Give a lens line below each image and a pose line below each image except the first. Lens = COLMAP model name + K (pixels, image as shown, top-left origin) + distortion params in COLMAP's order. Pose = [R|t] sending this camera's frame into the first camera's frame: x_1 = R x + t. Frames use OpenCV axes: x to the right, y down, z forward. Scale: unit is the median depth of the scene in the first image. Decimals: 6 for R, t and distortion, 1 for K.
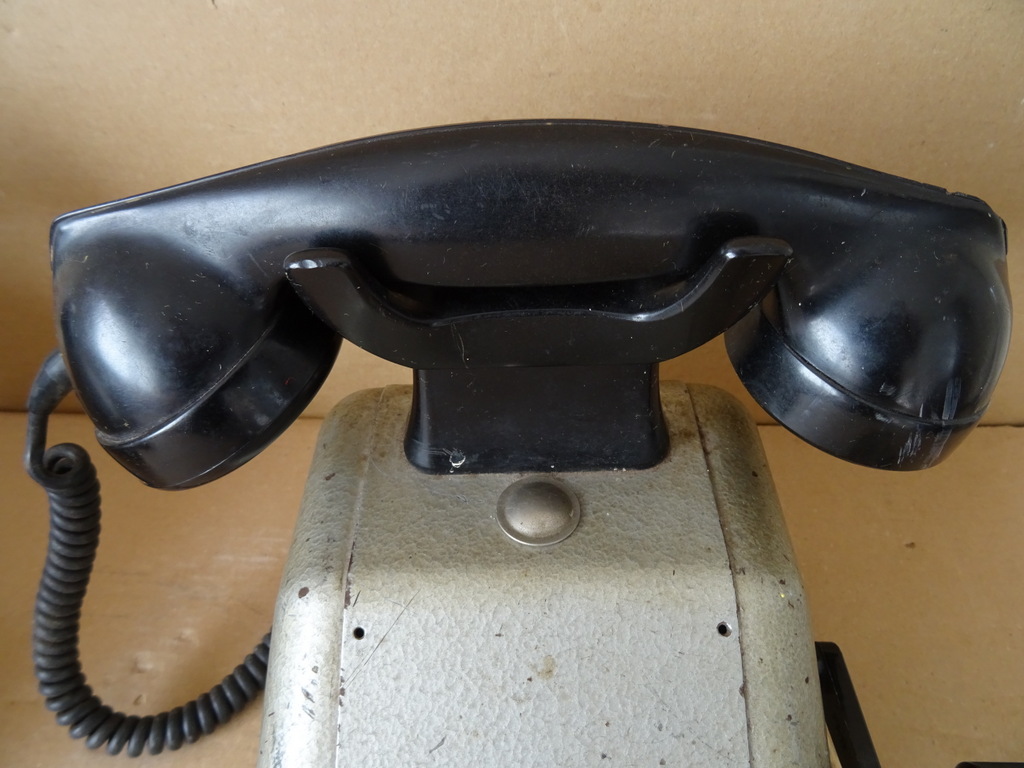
lens RADIAL K [[731.9, 0, 515.7], [0, 731.9, 382.6], [0, 0, 1]] dist [-0.004559, -0.008029]
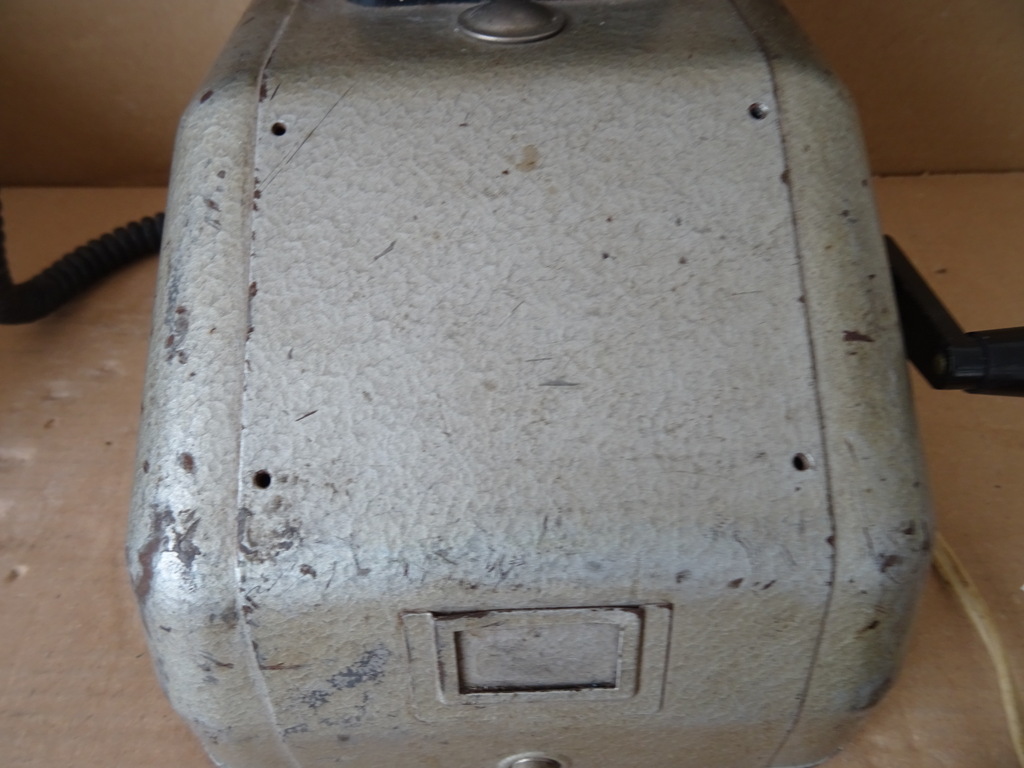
lens RADIAL K [[723.3, 0, 512.5], [0, 723.3, 385.4], [0, 0, 1]] dist [-0.000426, -0.007624]
pose [[0.999525, -0.022458, 0.021101, 0.005828], [0.021700, 0.999135, 0.035483, 0.583521], [-0.021880, -0.035008, 0.999147, 0.235823]]
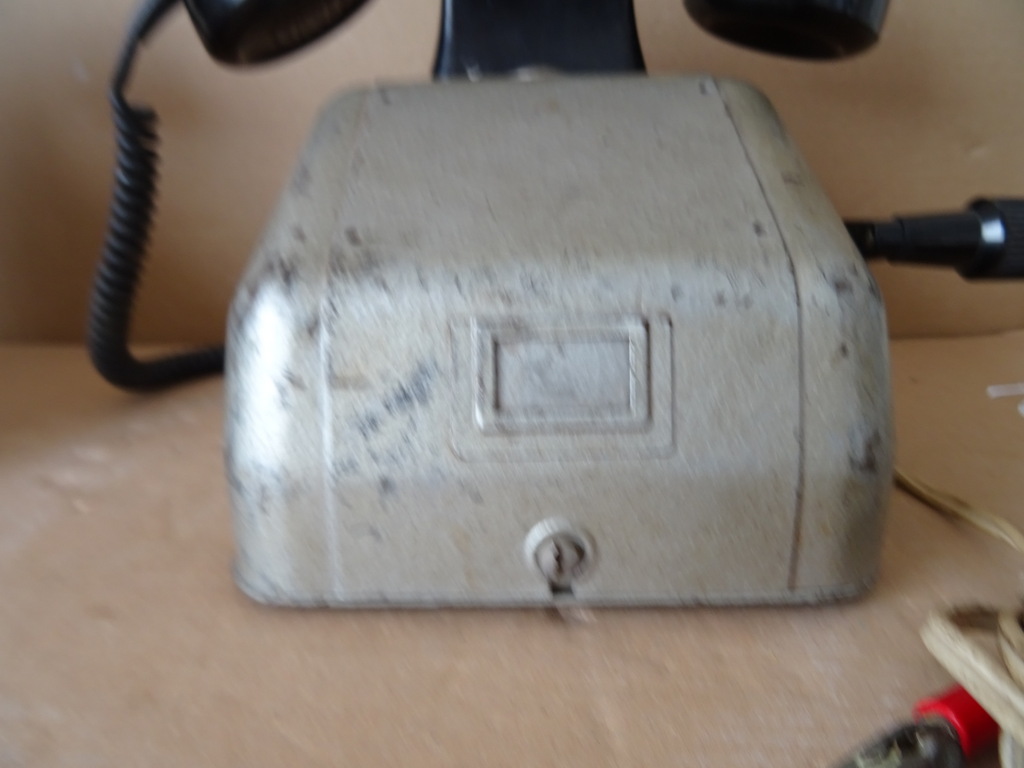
lens RADIAL K [[743.1, 0, 506.5], [0, 743.1, 386.3], [0, 0, 1]] dist [-0.004717, 0.002943]
pose [[0.999991, 0.004006, -0.001595, -0.023432], [-0.004291, 0.888585, -0.458693, 1.263734], [-0.000420, 0.458695, 0.888593, 0.174152]]
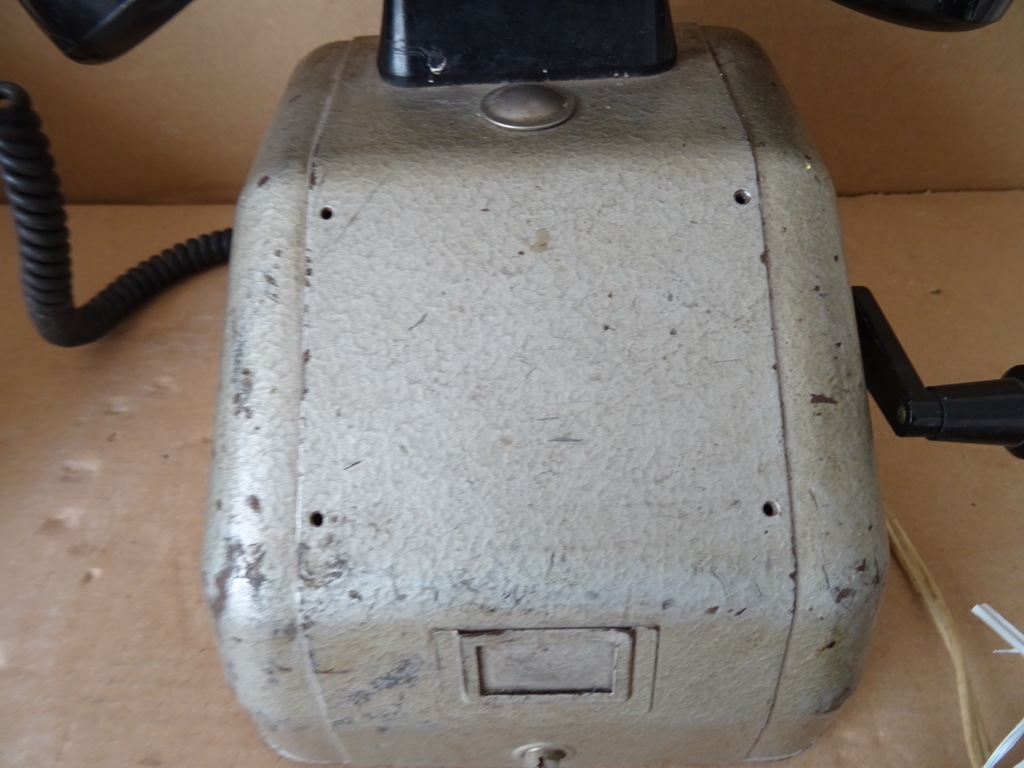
lens RADIAL K [[723.3, 0, 512.5], [0, 723.3, 385.4], [0, 0, 1]] dist [-0.000426, -0.007624]
pose [[0.999826, -0.017507, -0.006487, 0.011656], [0.017911, 0.997484, 0.068598, 0.490991], [0.005270, -0.068702, 0.997623, 0.117320]]
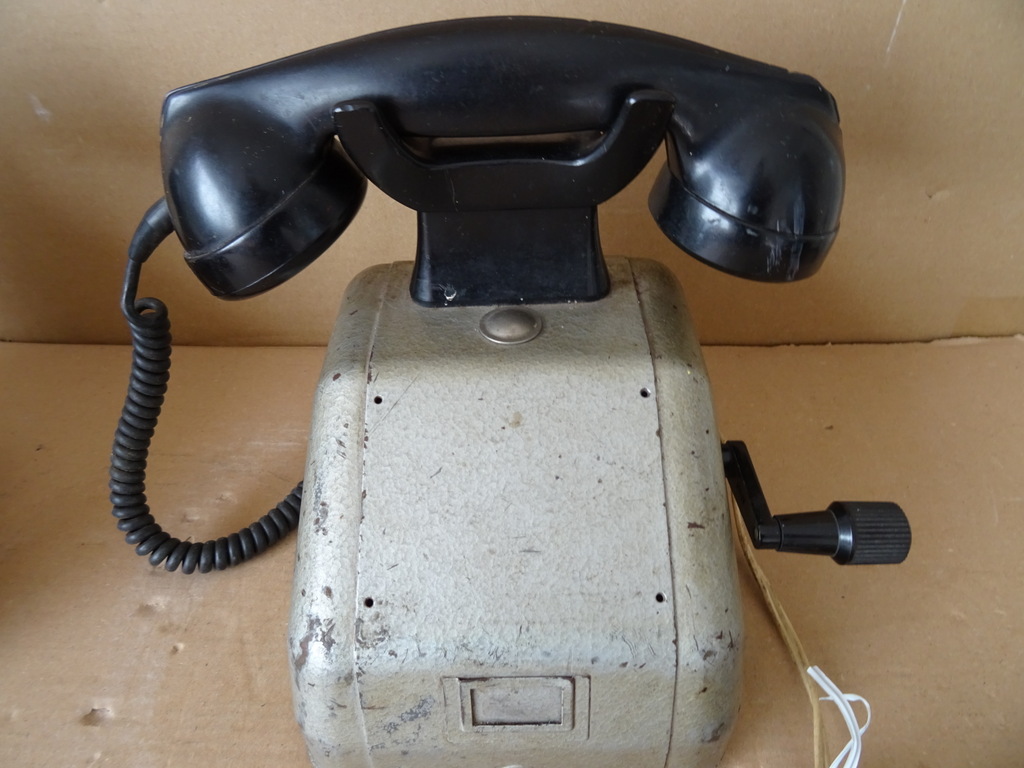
lens RADIAL K [[731.9, 0, 515.7], [0, 731.9, 382.6], [0, 0, 1]] dist [-0.004559, -0.008029]
pose [[0.999945, -0.008567, 0.006122, 0.034040], [0.008904, 0.998315, -0.057347, 0.388872], [-0.005621, 0.057398, 0.998336, -0.363834]]
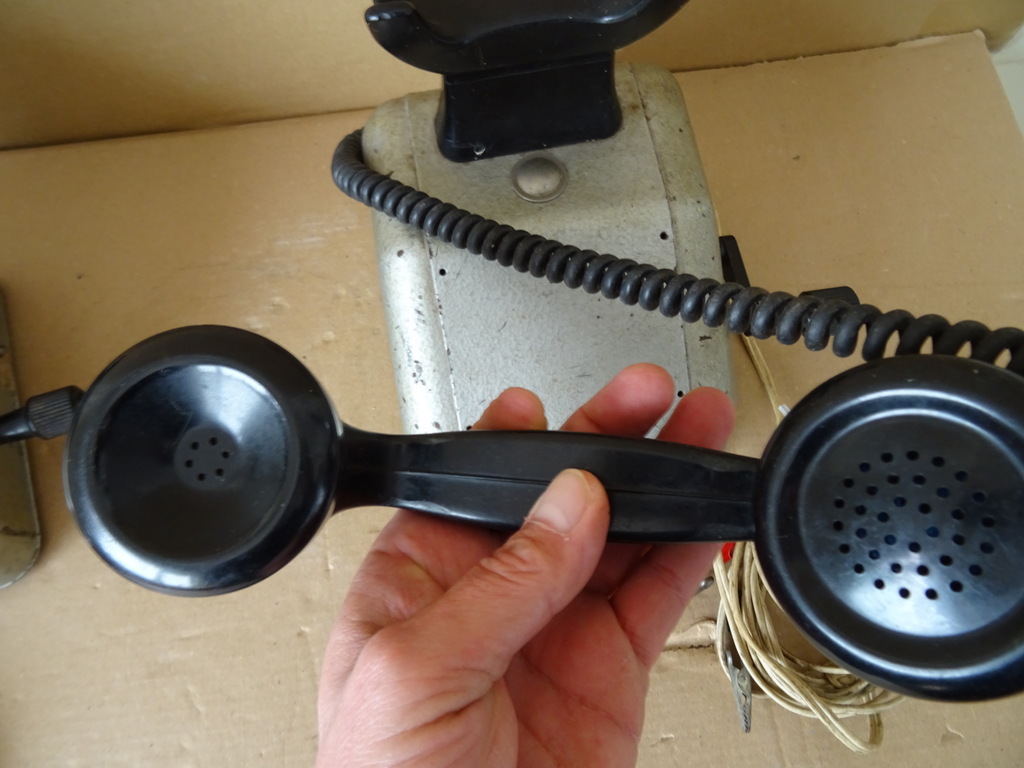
lens RADIAL K [[726.5, 0, 524.6], [0, 726.5, 379.5], [0, 0, 1]] dist [0.019201, -0.037952]
pose [[0.985407, -0.159576, 0.059234, -0.168046], [0.114876, 0.880267, 0.460362, -0.164285], [-0.125604, -0.446839, 0.885753, -0.541956]]
